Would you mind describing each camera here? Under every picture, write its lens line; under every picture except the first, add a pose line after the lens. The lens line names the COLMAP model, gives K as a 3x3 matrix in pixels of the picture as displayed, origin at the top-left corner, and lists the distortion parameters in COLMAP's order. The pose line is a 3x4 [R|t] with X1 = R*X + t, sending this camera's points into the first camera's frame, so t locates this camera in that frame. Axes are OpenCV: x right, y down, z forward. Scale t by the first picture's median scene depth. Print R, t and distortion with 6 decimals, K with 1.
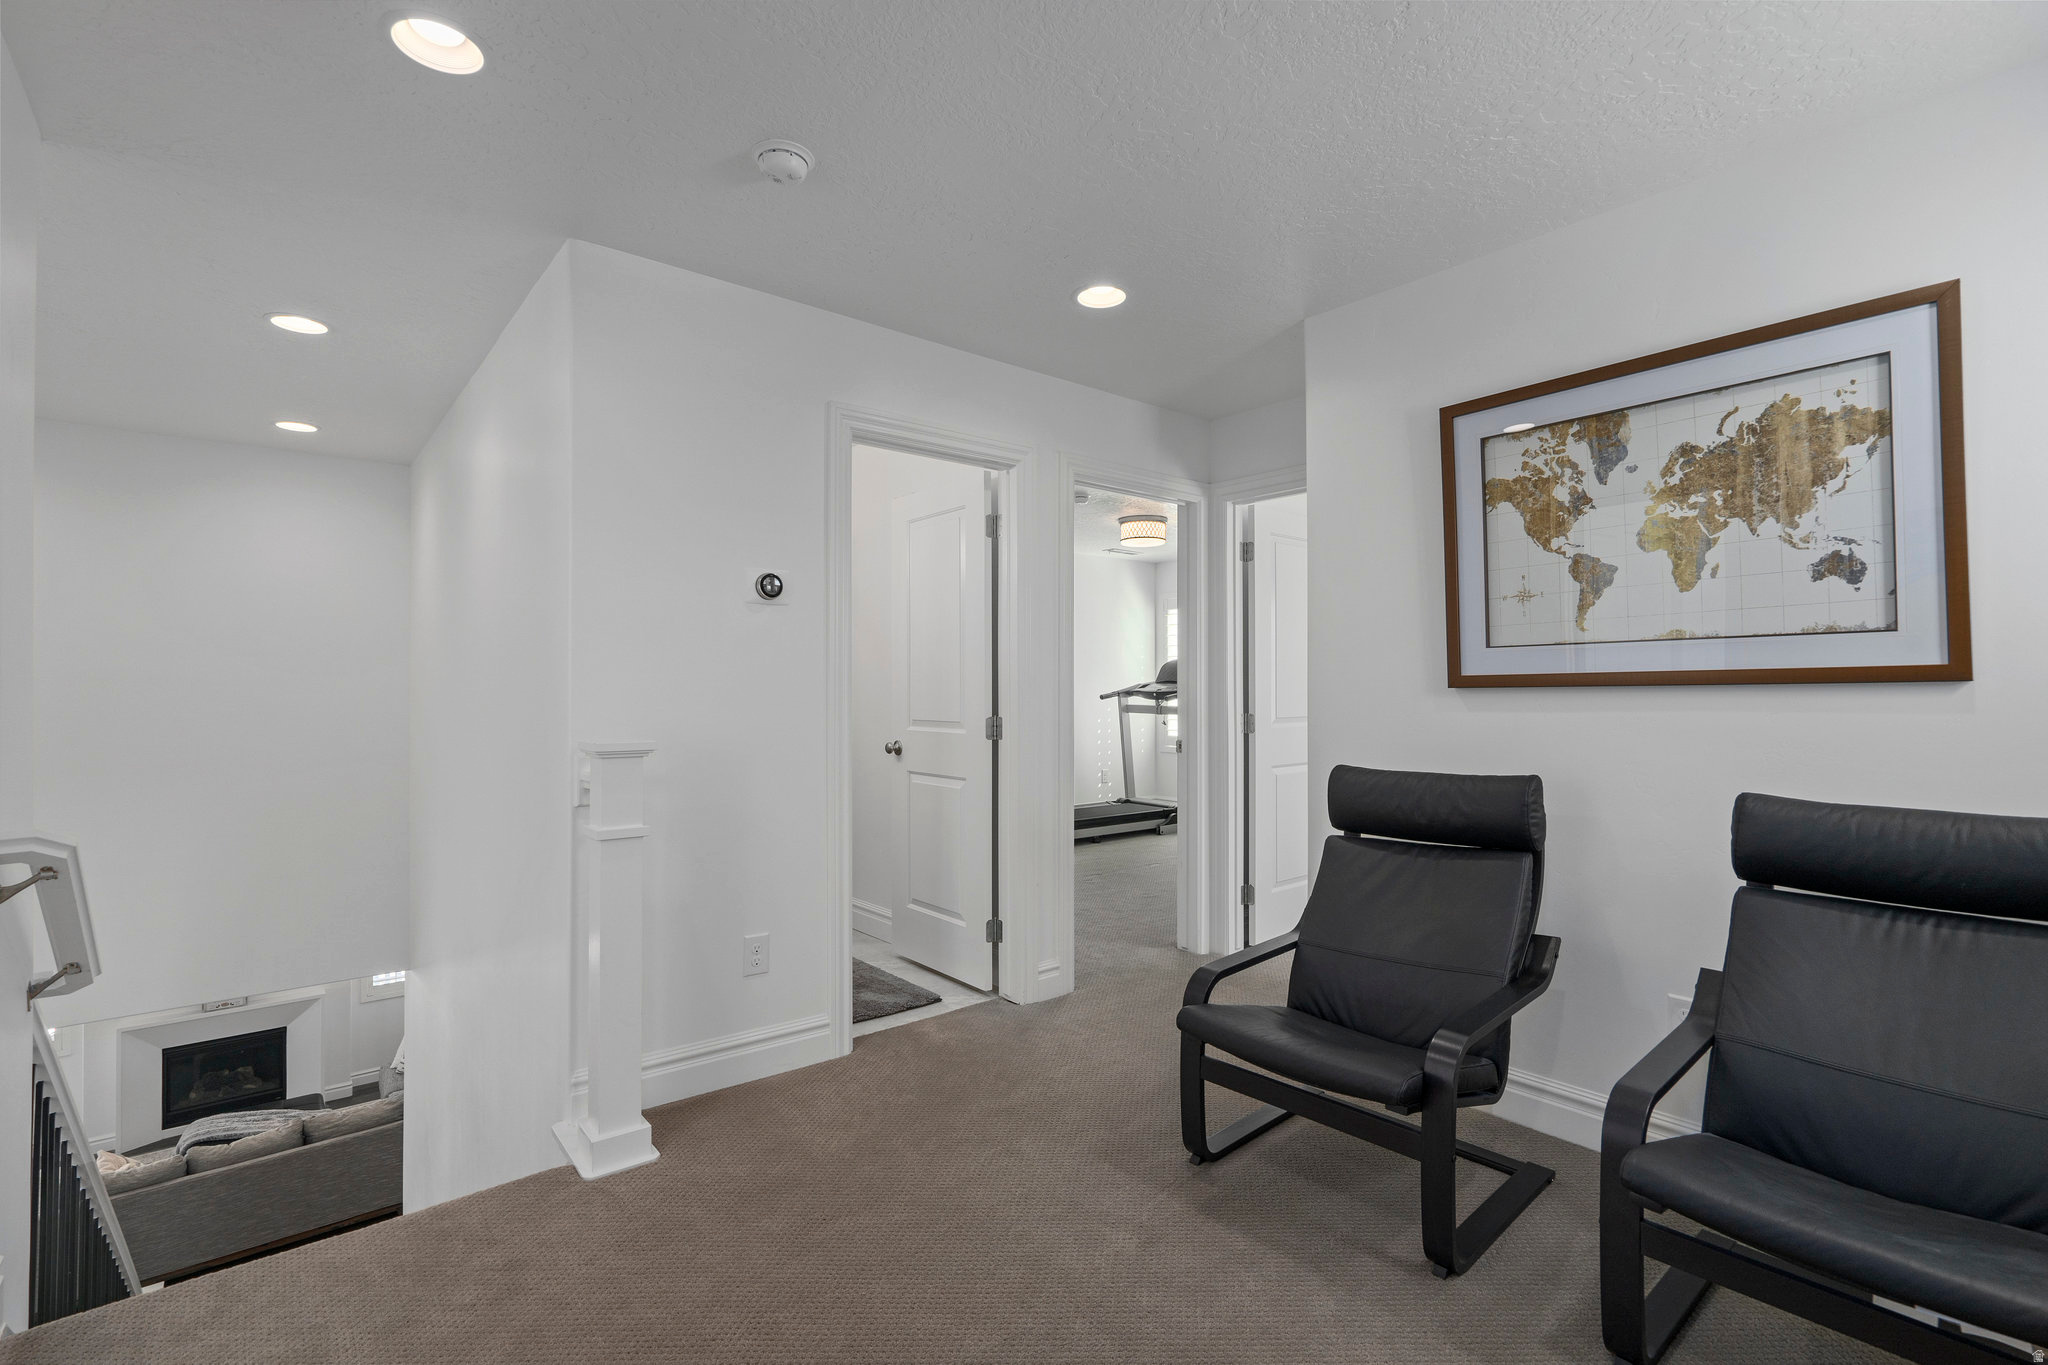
lens RADIAL K [[937.7, 0, 1017.2], [0, 937.7, 680.5], [0, 0, 1]] dist [-0.009308, 0.003663]
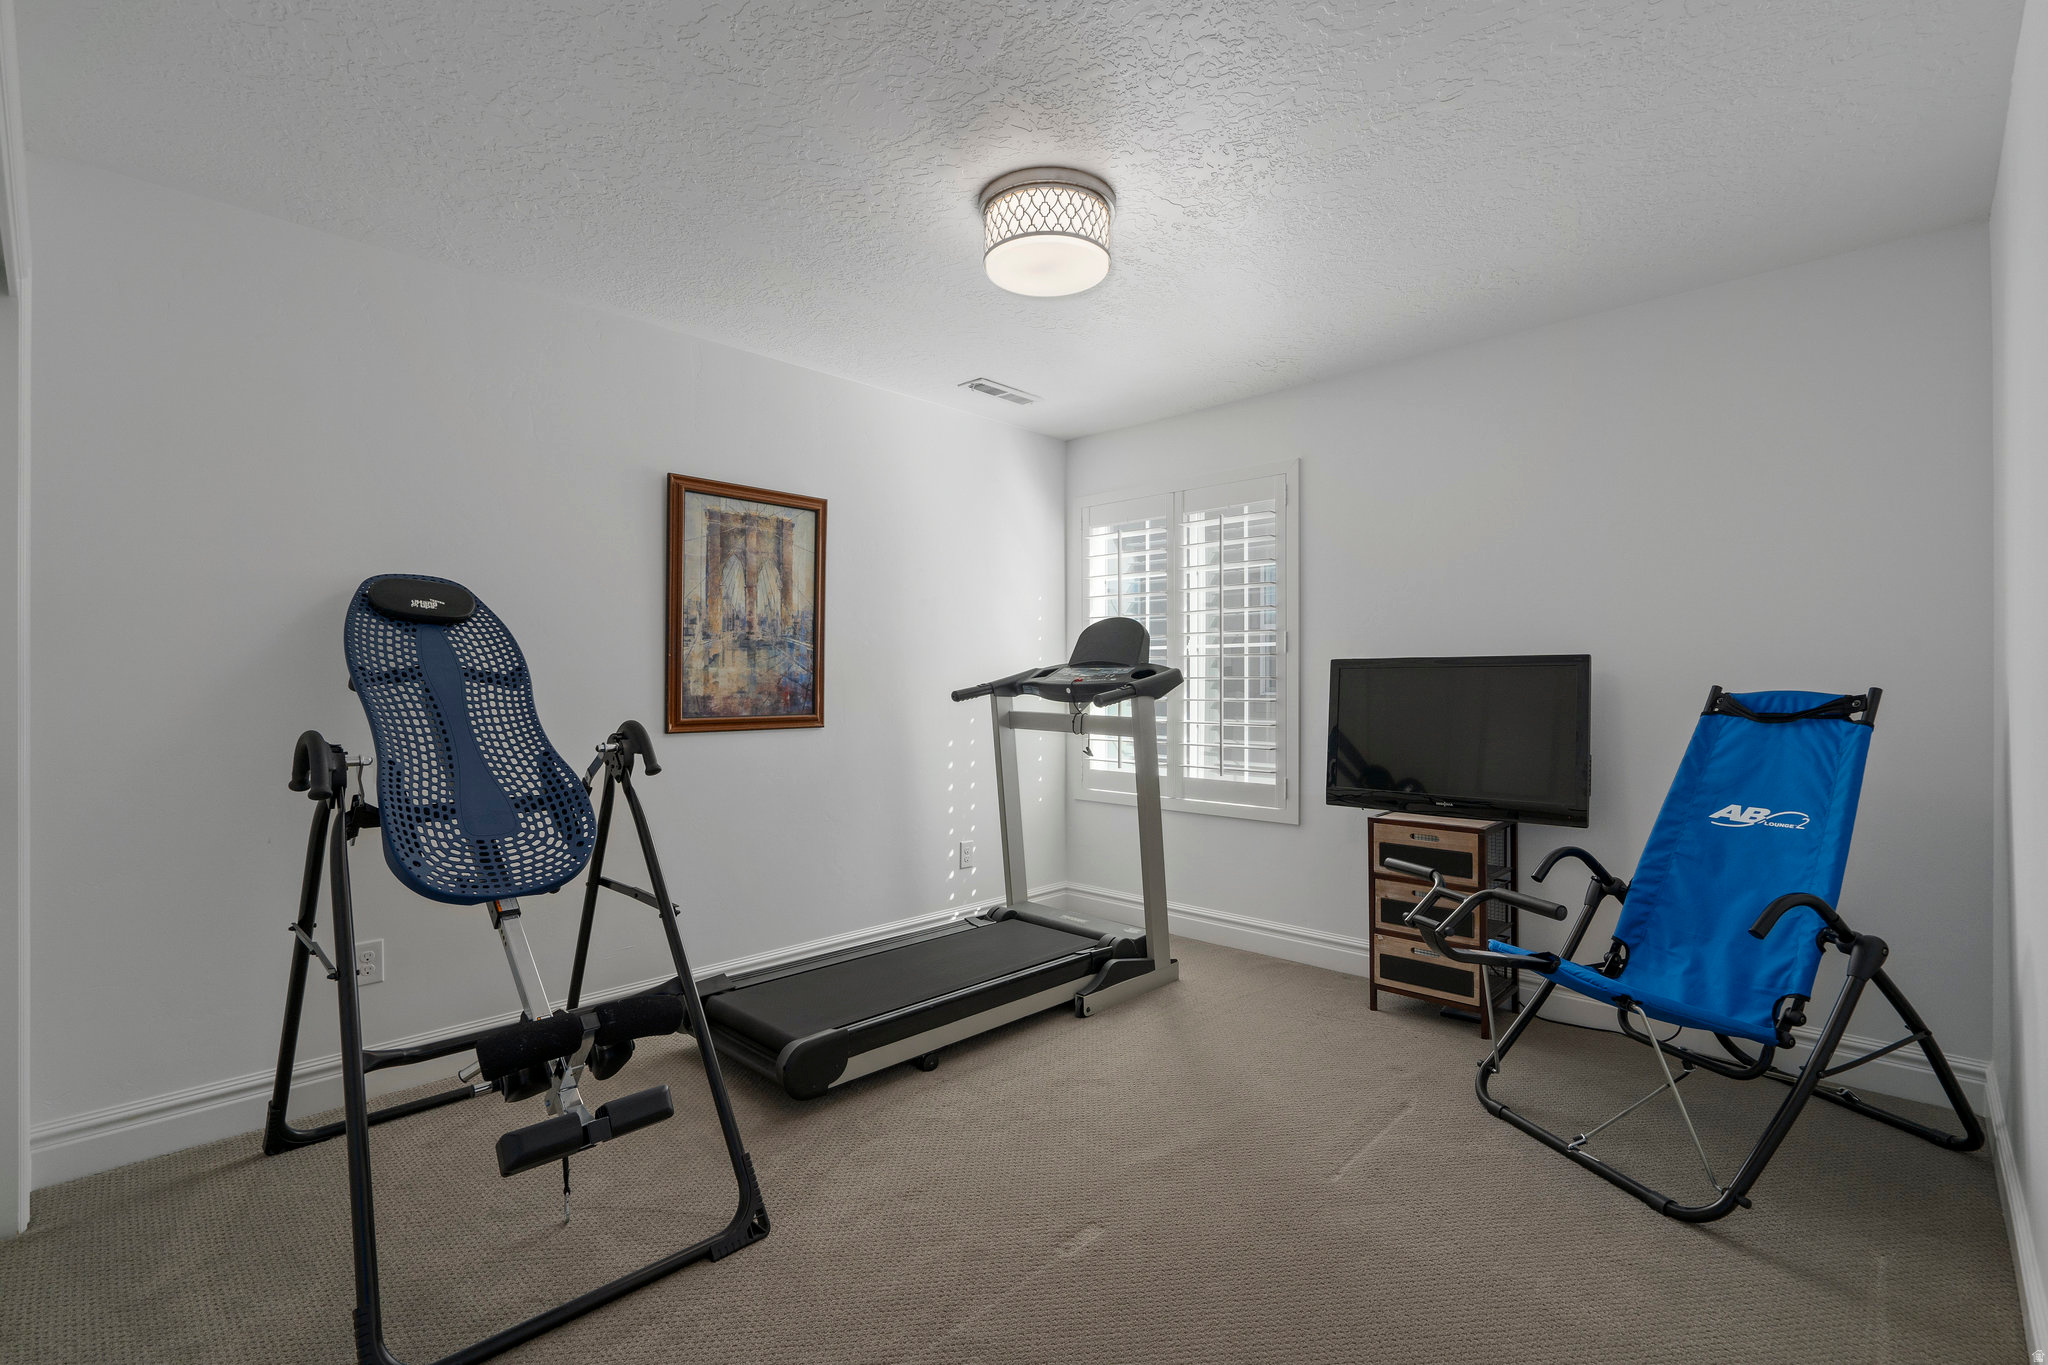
lens RADIAL K [[937.7, 0, 1018.5], [0, 937.7, 680.7], [0, 0, 1]] dist [-0.009308, 0.003663]
pose [[0.993583, -0.000815, 0.113106, 0.067309], [0.000221, 0.999986, 0.005257, 0.007085], [-0.113109, -0.005198, 0.993569, 0.521779]]
